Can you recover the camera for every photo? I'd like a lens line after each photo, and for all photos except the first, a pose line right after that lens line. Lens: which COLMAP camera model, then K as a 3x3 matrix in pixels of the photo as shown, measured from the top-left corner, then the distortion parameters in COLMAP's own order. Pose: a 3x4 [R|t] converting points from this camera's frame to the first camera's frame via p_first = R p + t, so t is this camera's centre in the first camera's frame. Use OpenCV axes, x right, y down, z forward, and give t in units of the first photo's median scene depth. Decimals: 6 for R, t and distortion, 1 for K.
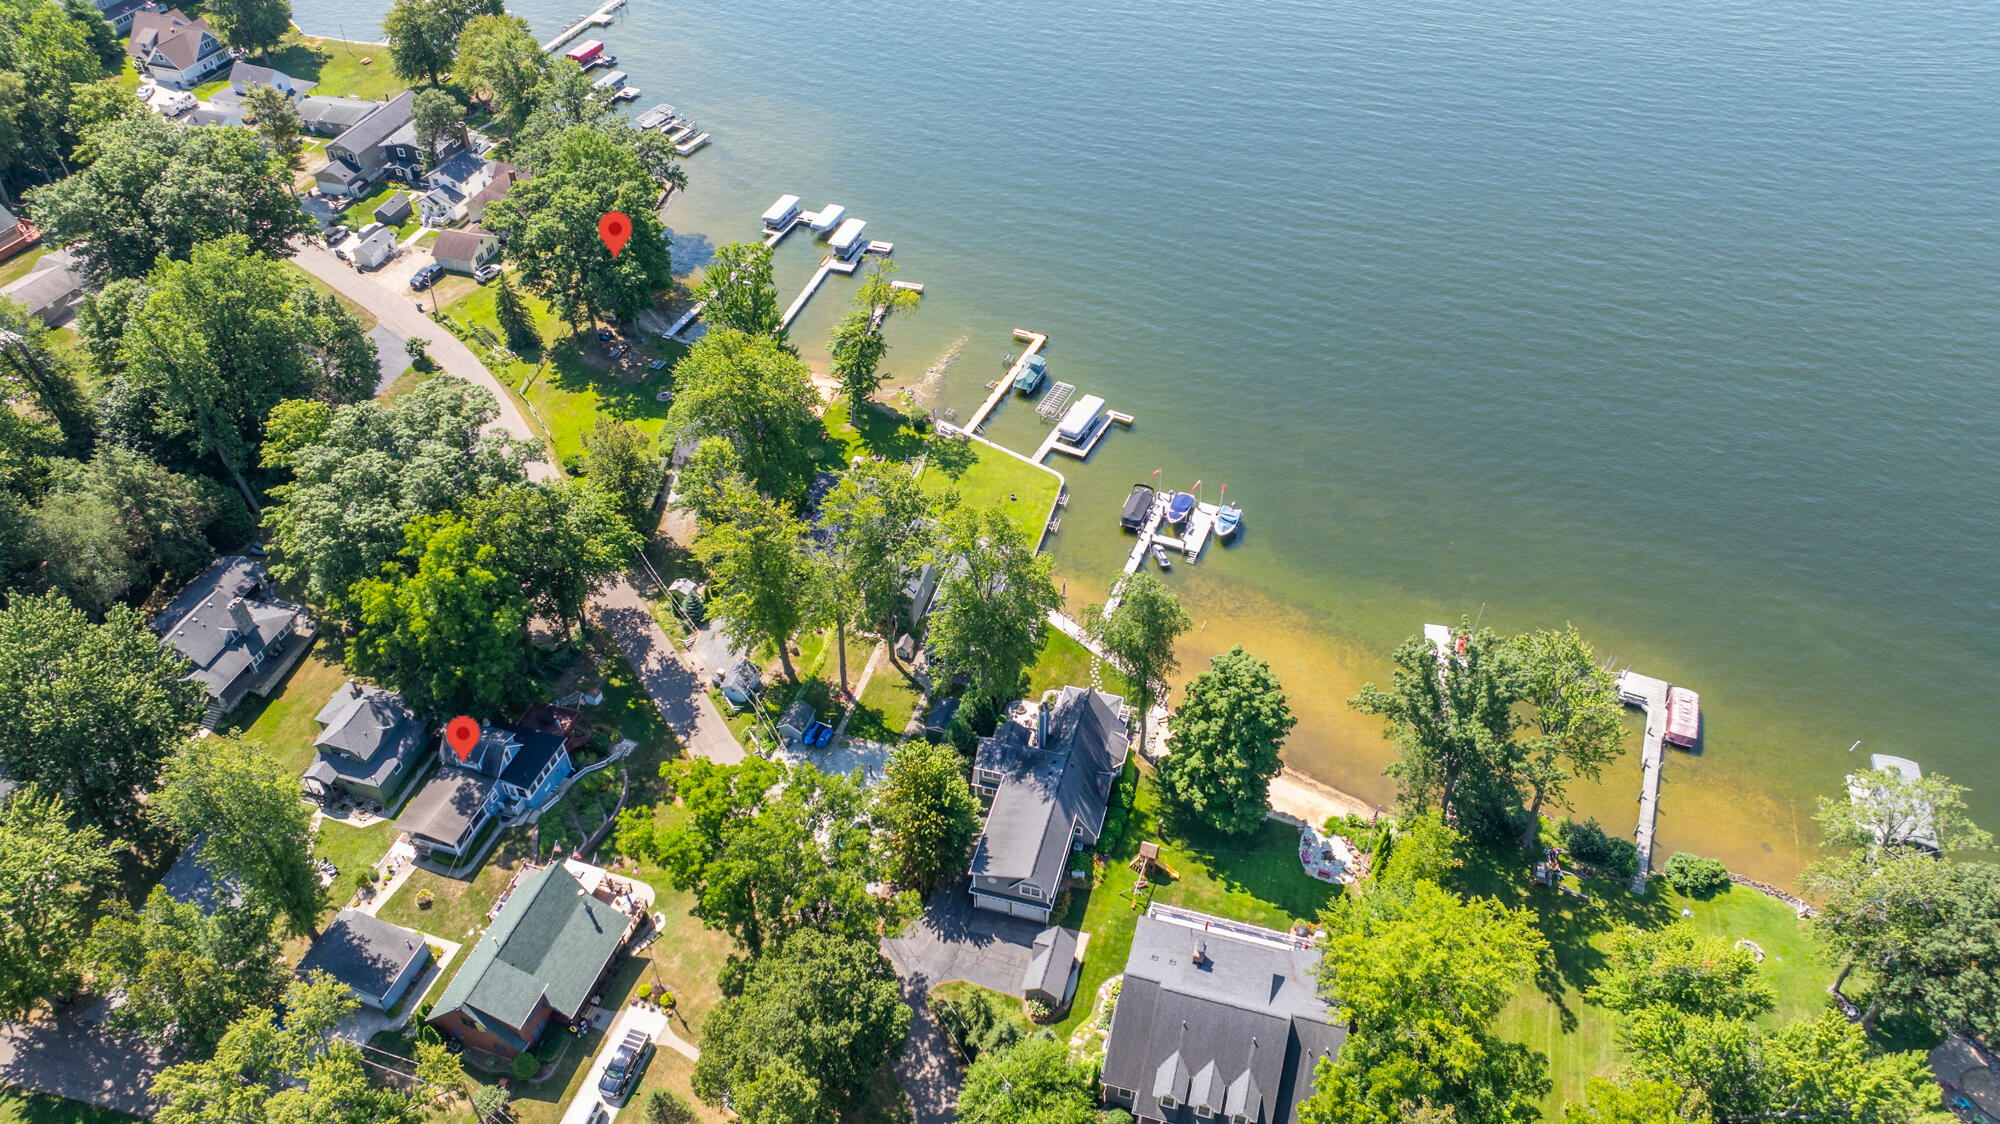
lens RADIAL K [[1399.4, 0, 1009.5], [0, 1399.4, 562.7], [0, 0, 1]] dist [-0.002423, -0.052082]
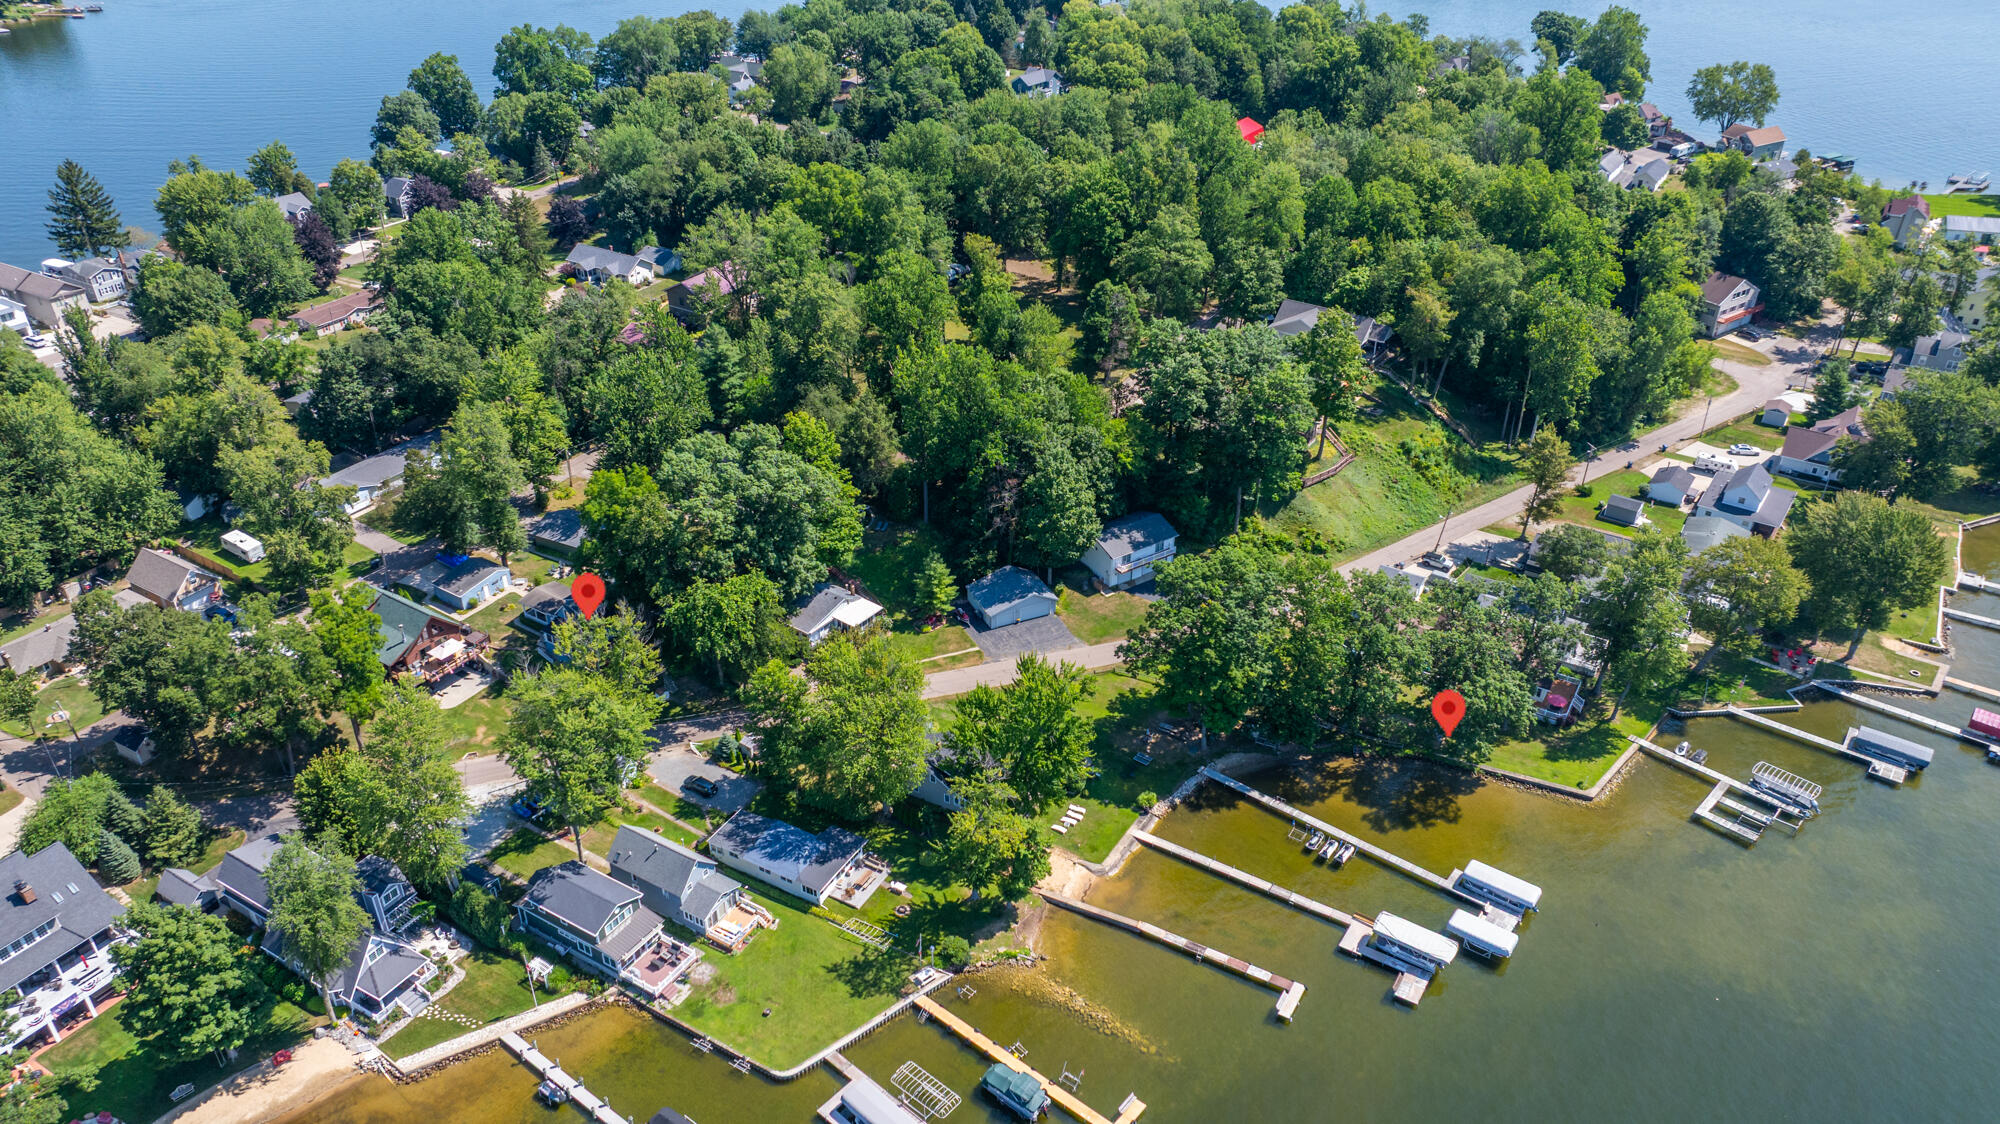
lens RADIAL K [[1399.7, 0, 1008.5], [0, 1399.7, 569.9], [0, 0, 1]] dist [-0.021434, 0.008842]
pose [[-0.262156, 0.503010, -0.823562, 0.470744], [-0.653957, 0.534979, 0.534918, -0.662955], [0.709658, 0.678807, 0.188699, 0.727447]]
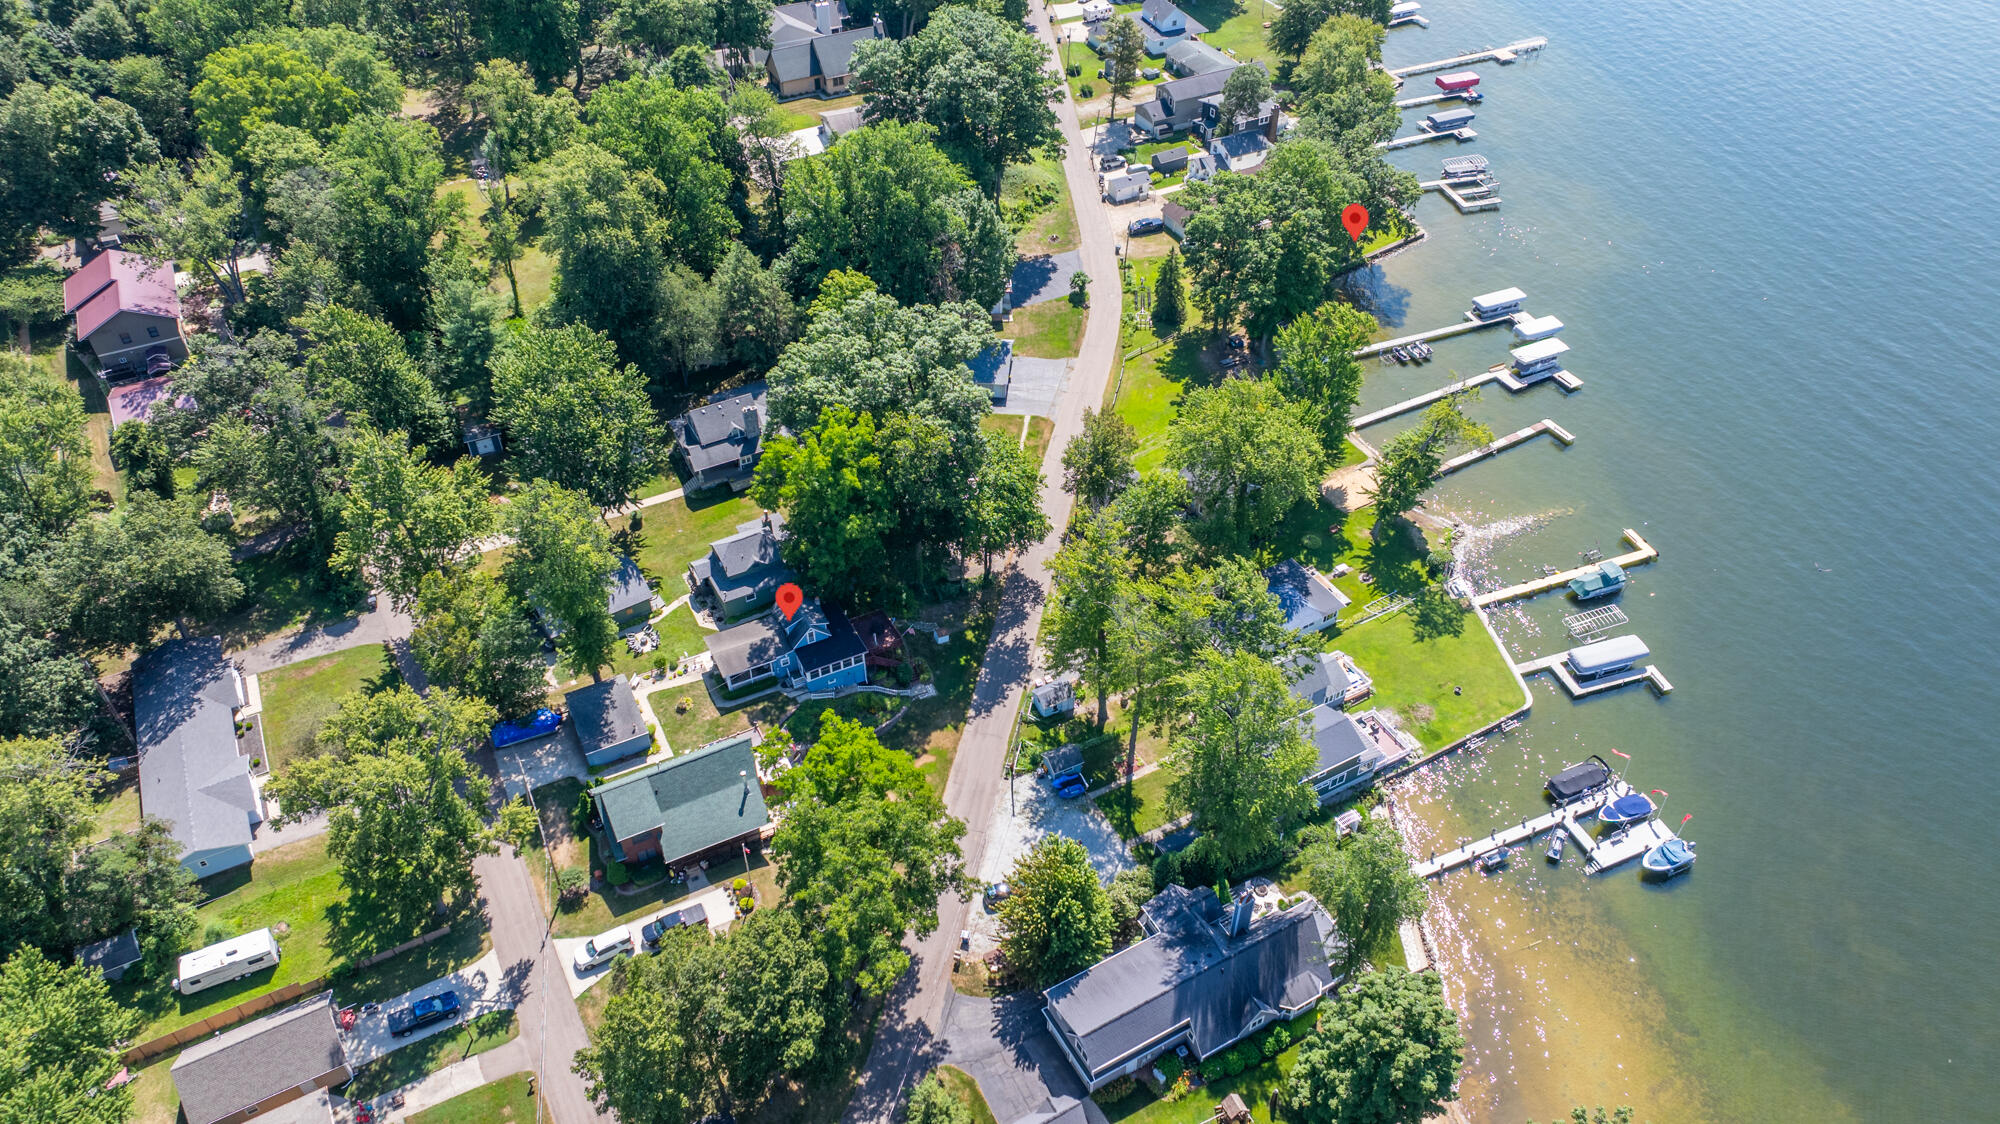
lens RADIAL K [[1399.4, 0, 1009.5], [0, 1399.4, 562.7], [0, 0, 1]] dist [-0.002423, -0.052082]
pose [[0.706135, 0.476042, -0.524173, 0.208328], [-0.477141, 0.866867, 0.144494, -0.101280], [0.523174, 0.148072, 0.839264, 0.113083]]
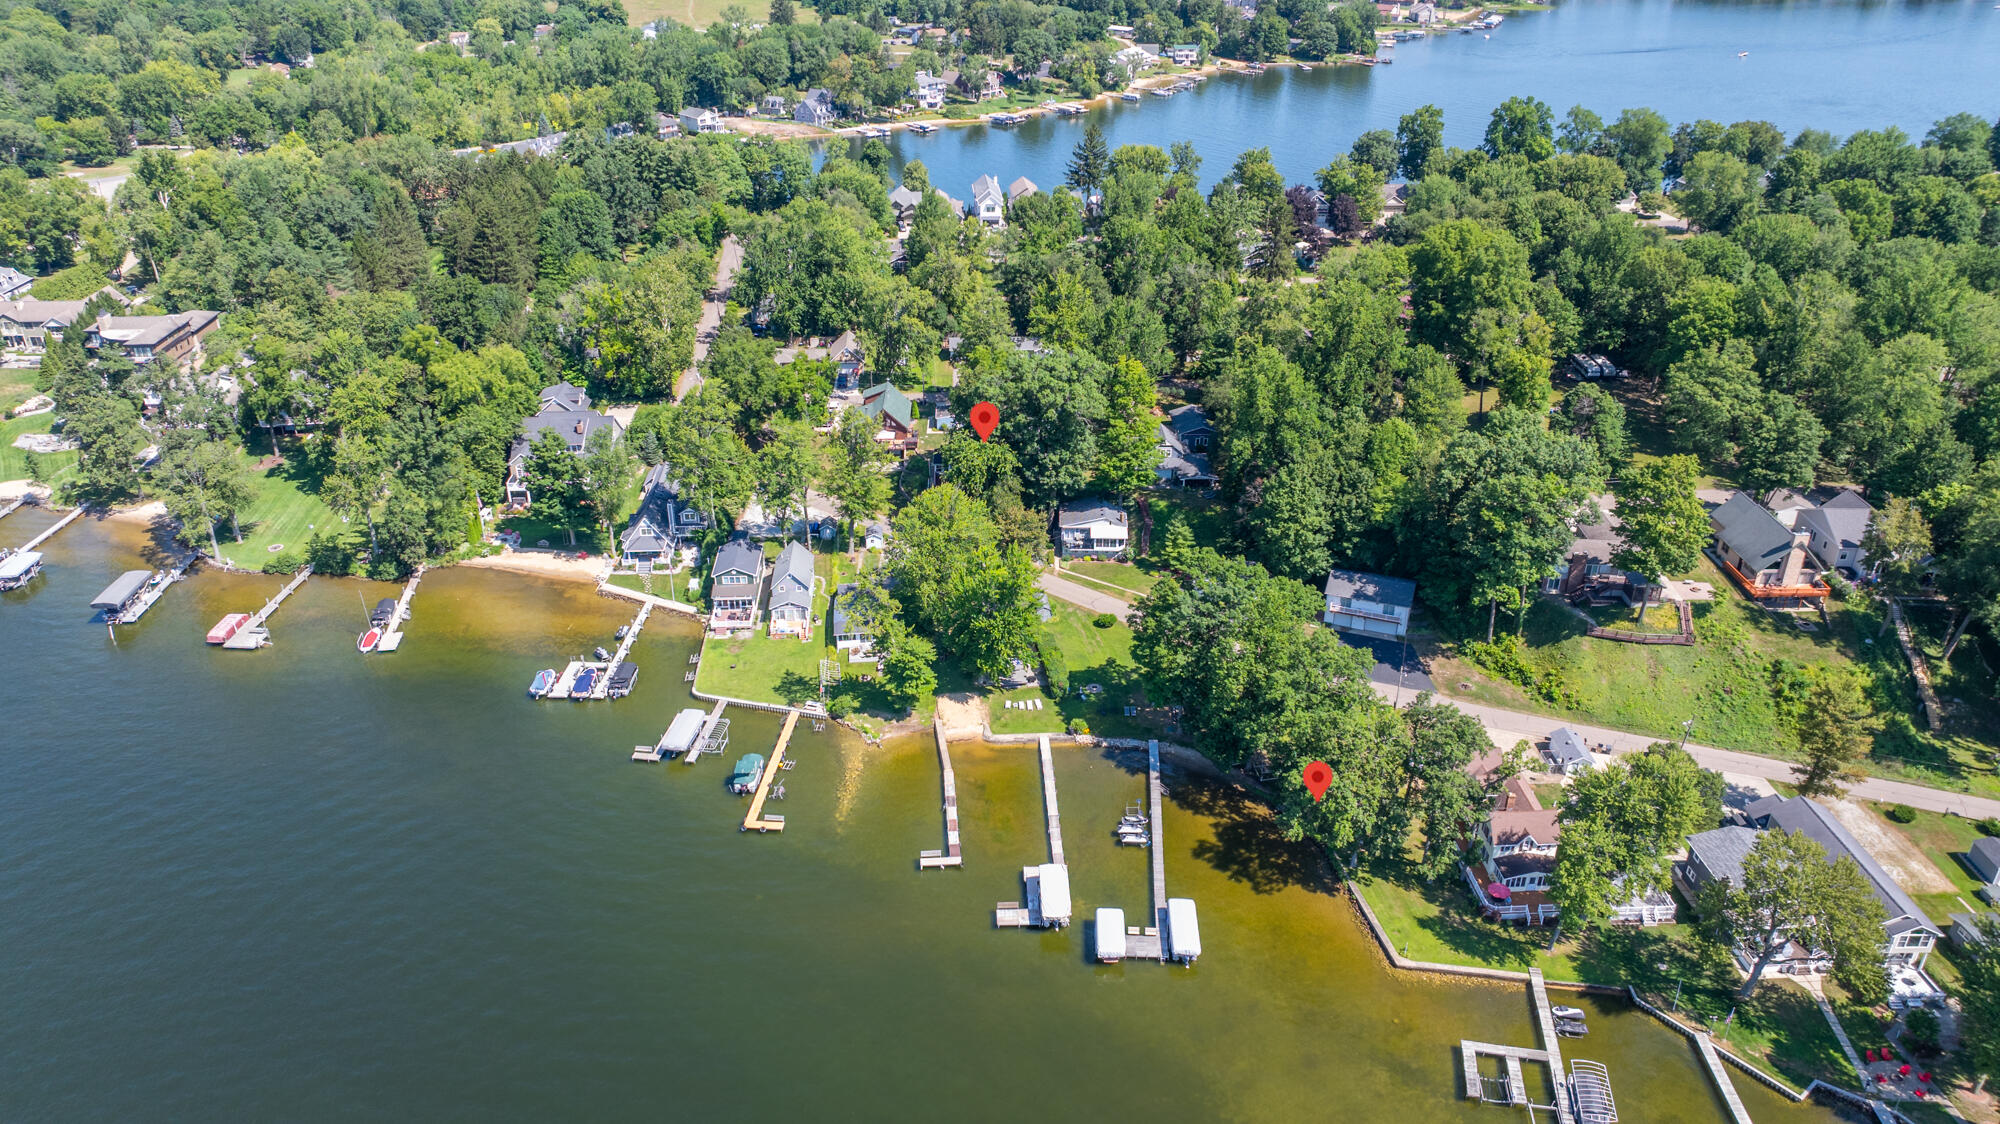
lens RADIAL K [[1399.7, 0, 1008.5], [0, 1399.7, 569.9], [0, 0, 1]] dist [-0.021434, 0.008842]
pose [[-0.944181, 0.148265, -0.294176, 0.109132], [-0.226424, 0.356544, 0.906426, -1.106473], [0.239278, 0.922439, -0.303072, 1.252398]]
